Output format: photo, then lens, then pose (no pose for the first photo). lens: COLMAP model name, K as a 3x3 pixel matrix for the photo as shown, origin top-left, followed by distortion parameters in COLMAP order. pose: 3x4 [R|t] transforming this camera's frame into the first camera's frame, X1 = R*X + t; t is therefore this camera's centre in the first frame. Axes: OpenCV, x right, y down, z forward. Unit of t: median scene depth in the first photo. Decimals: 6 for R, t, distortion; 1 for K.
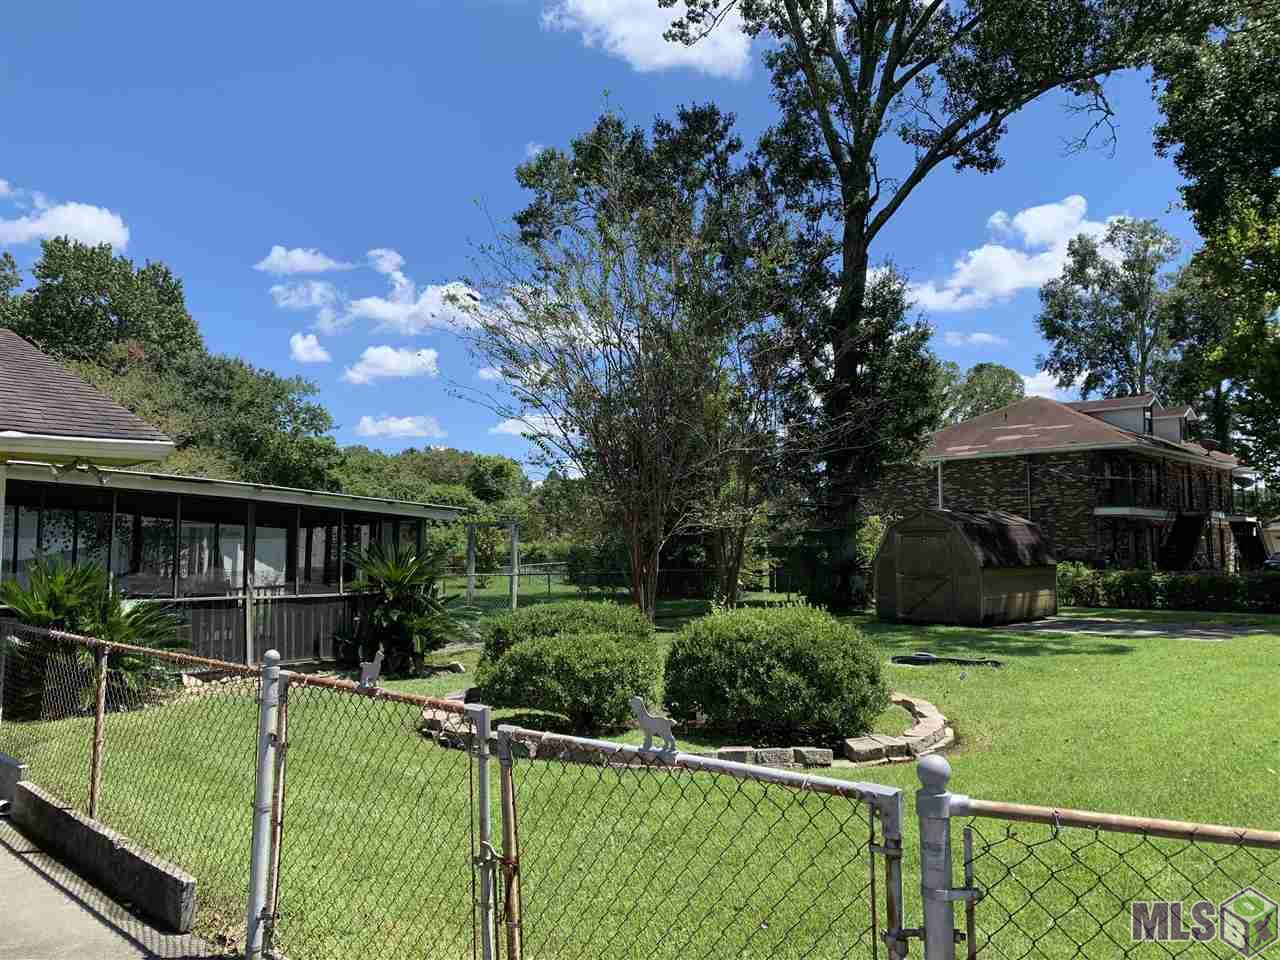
lens RADIAL K [[1017.9, 0, 640.0], [0, 1017.9, 480.0], [0, 0, 1]] dist [-0.005800, -0.004465]
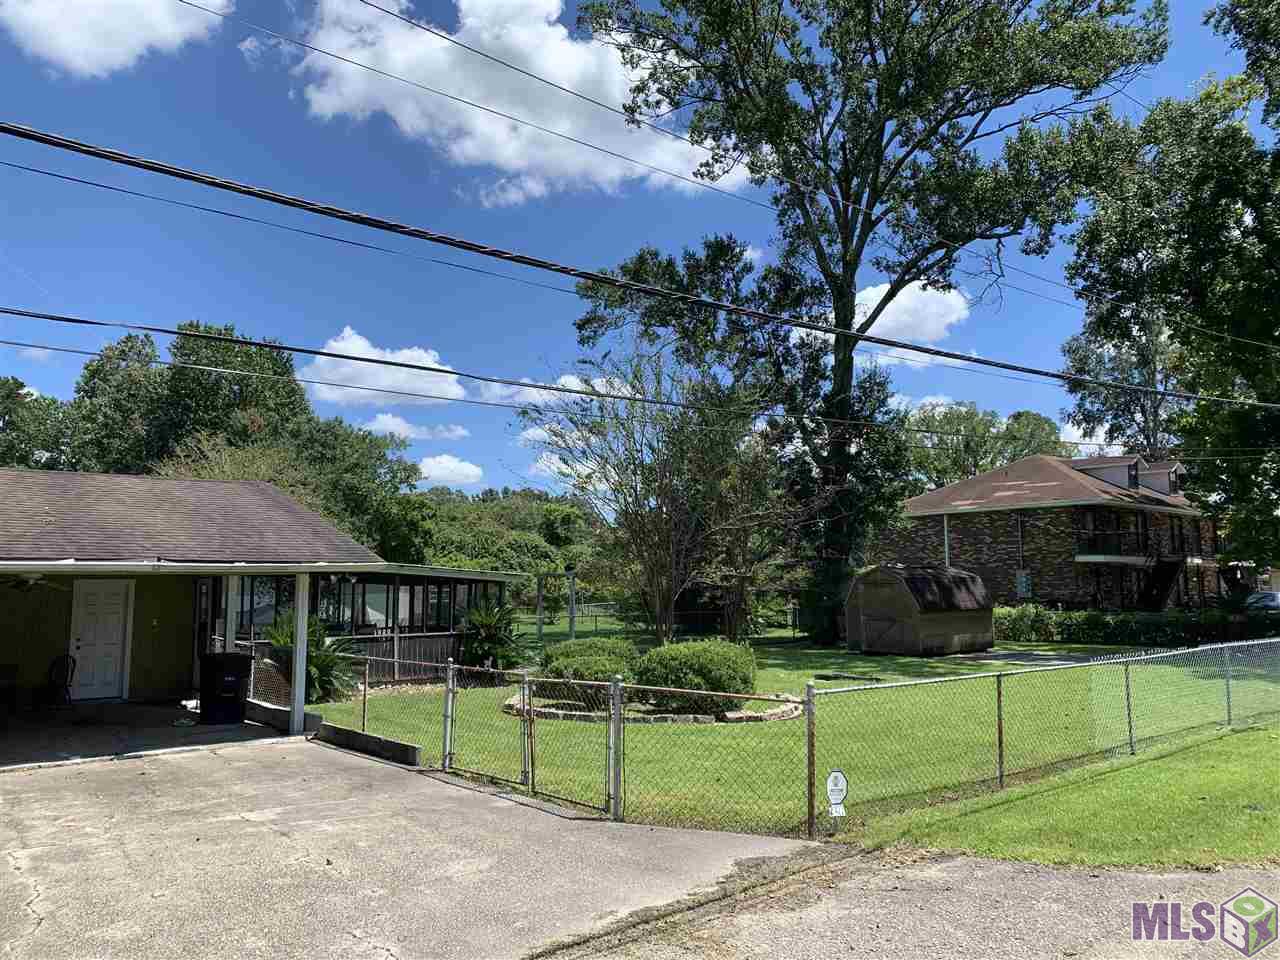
lens RADIAL K [[995.0, 0, 626.6], [0, 995.0, 478.5], [0, 0, 1]] dist [0.019596, -0.002194]
pose [[0.996370, -0.011687, -0.084319, 0.045191], [0.008556, 0.999264, -0.037396, -0.027839], [0.084694, 0.036538, 0.995737, -0.218379]]
